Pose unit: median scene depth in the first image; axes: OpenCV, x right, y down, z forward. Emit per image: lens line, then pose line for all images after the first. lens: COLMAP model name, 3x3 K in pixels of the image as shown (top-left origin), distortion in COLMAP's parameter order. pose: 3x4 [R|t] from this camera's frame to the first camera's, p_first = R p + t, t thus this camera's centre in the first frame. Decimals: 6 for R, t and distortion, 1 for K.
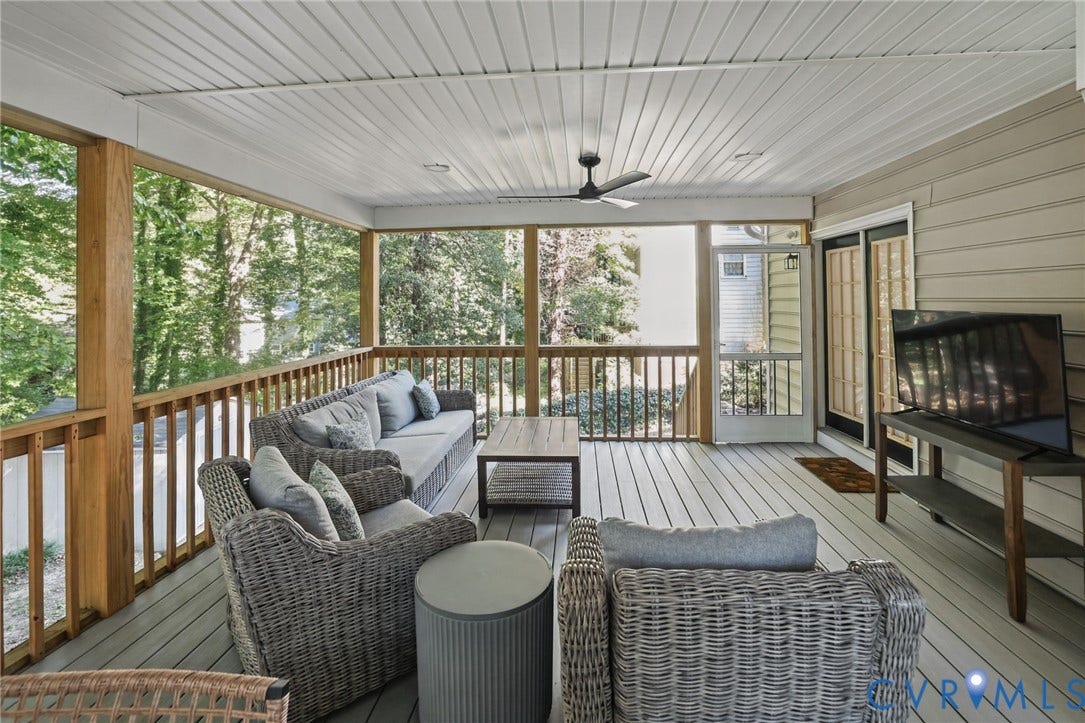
lens RADIAL K [[479.4, 0, 544.1], [0, 479.4, 304.3], [0, 0, 1]] dist [-0.018231, -0.000051]
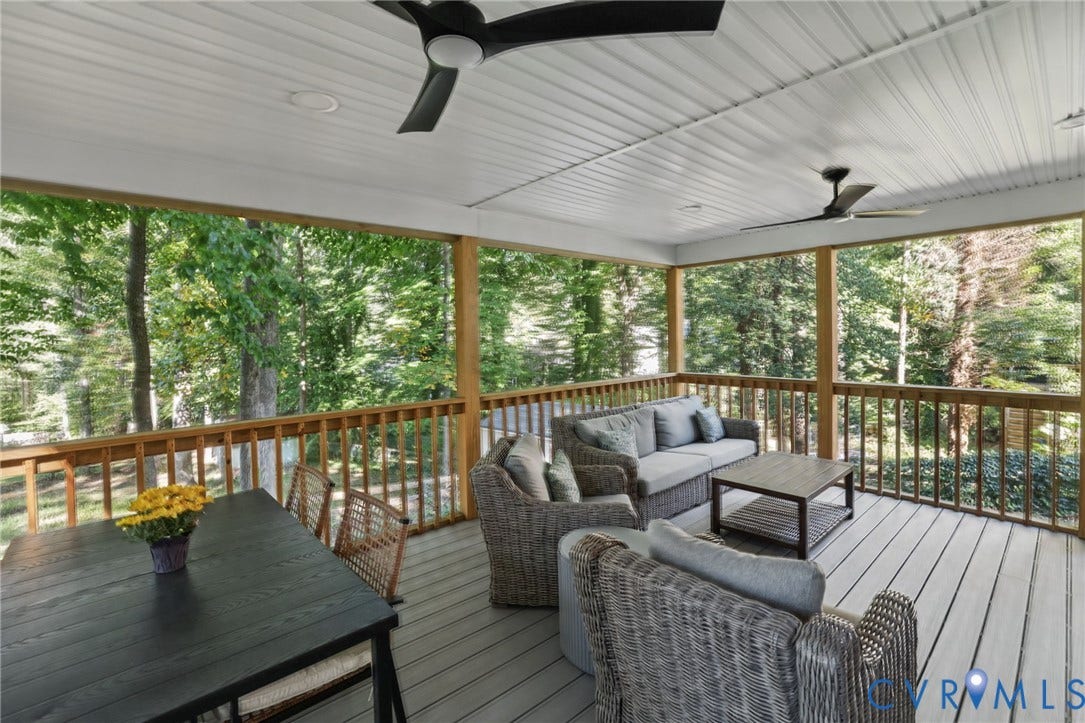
lens RADIAL K [[478.2, 0, 537.3], [0, 478.2, 360.6], [0, 0, 1]] dist [-0.050018, 0.020261]
pose [[0.715205, 0.040165, -0.697759, 0.204185], [0.001560, 0.998253, 0.059061, -0.005050], [0.698913, -0.043329, 0.713893, -0.013258]]
